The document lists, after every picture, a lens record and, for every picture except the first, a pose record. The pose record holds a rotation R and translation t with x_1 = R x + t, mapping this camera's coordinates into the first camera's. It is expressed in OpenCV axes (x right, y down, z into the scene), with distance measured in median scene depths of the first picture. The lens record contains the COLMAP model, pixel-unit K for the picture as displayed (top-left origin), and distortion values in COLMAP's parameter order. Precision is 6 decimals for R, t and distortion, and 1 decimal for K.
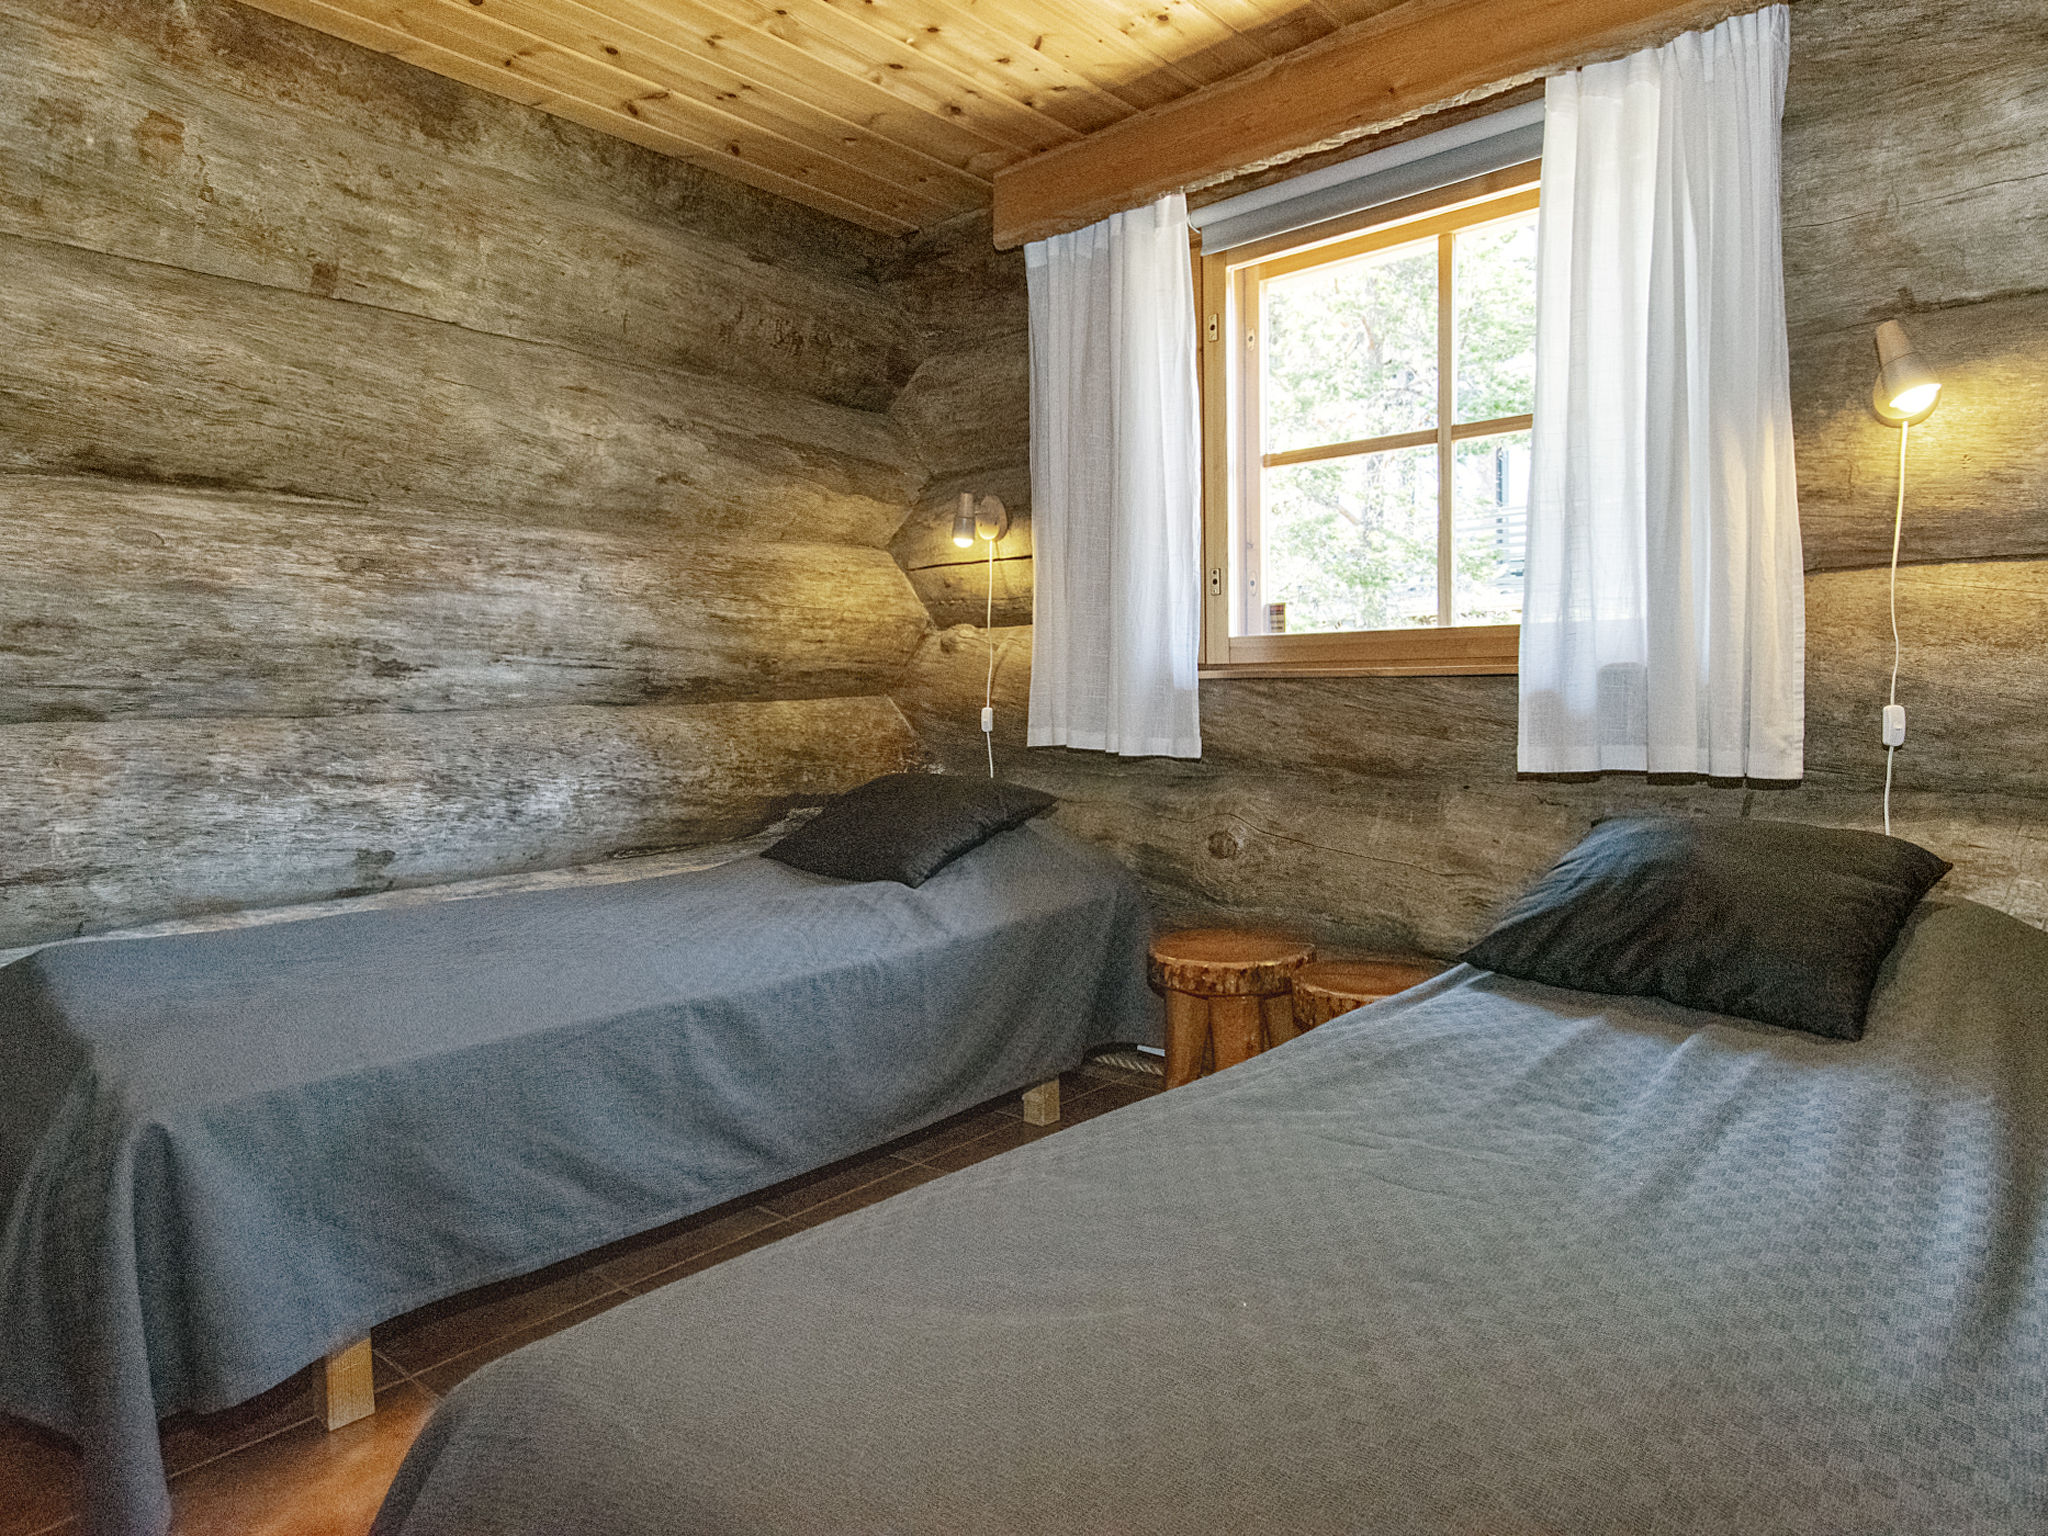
lens RADIAL K [[1225.2, 0, 1030.2], [0, 1225.2, 752.8], [0, 0, 1]] dist [0.006267, -0.000713]
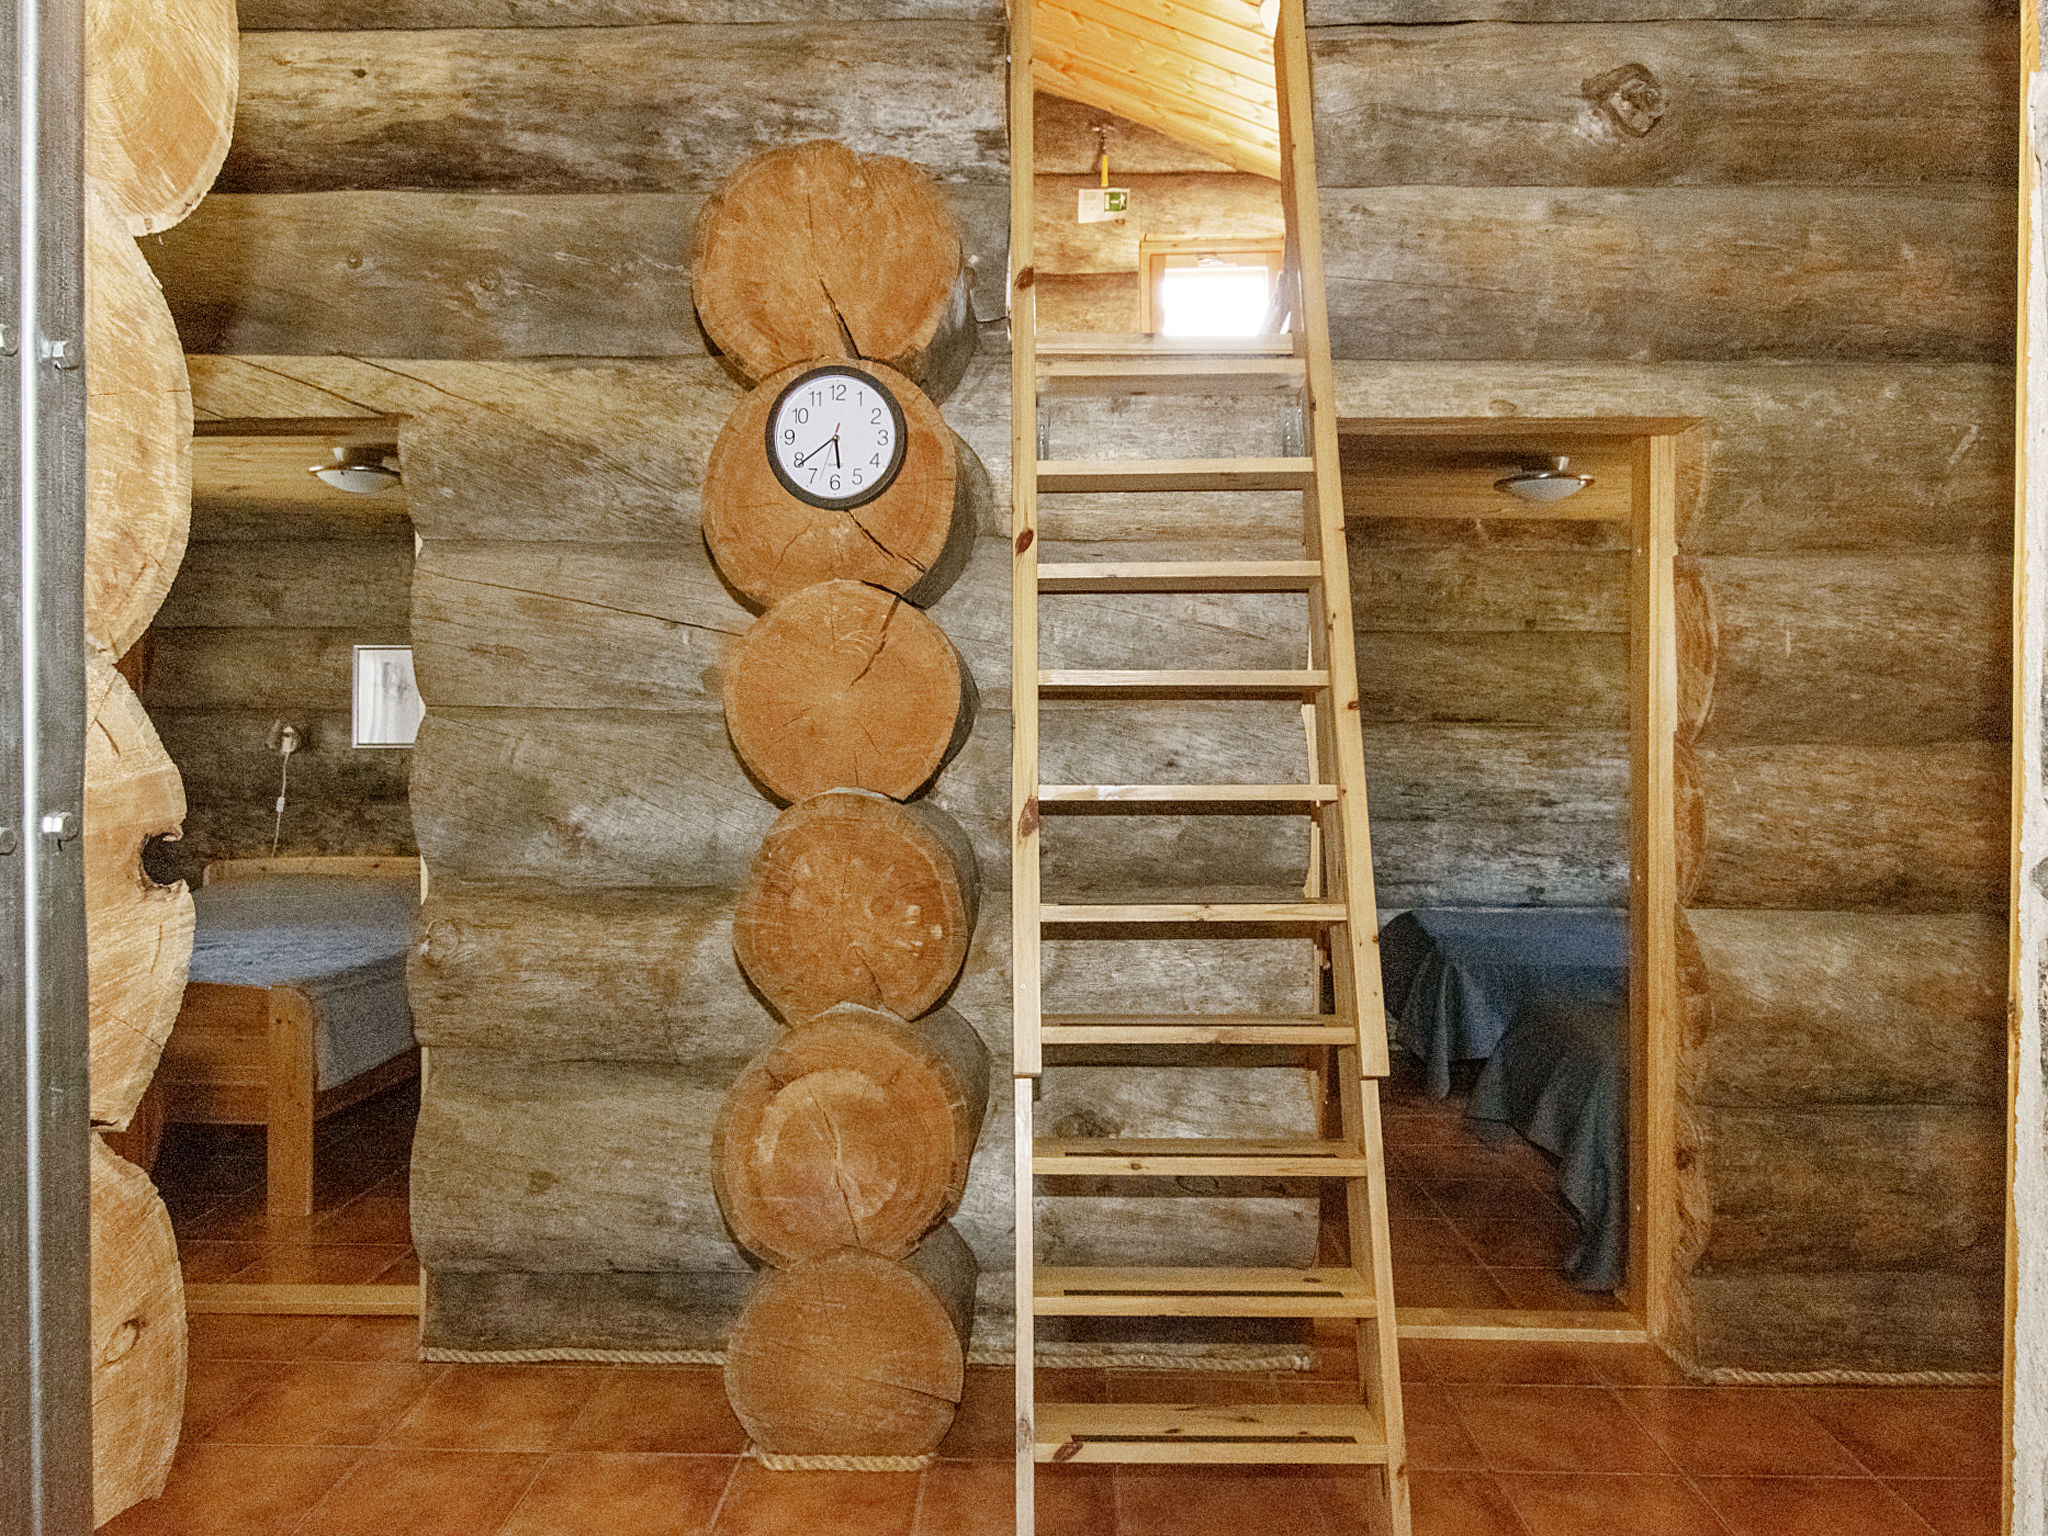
lens RADIAL K [[1259.5, 0, 1030.8], [0, 1259.5, 763.4], [0, 0, 1]] dist [0.004784, 0.000443]
pose [[0.607150, 0.034047, -0.793858, 0.696831], [-0.054326, 0.998522, 0.001275, -0.094103], [0.792728, 0.042353, 0.608102, -1.091579]]
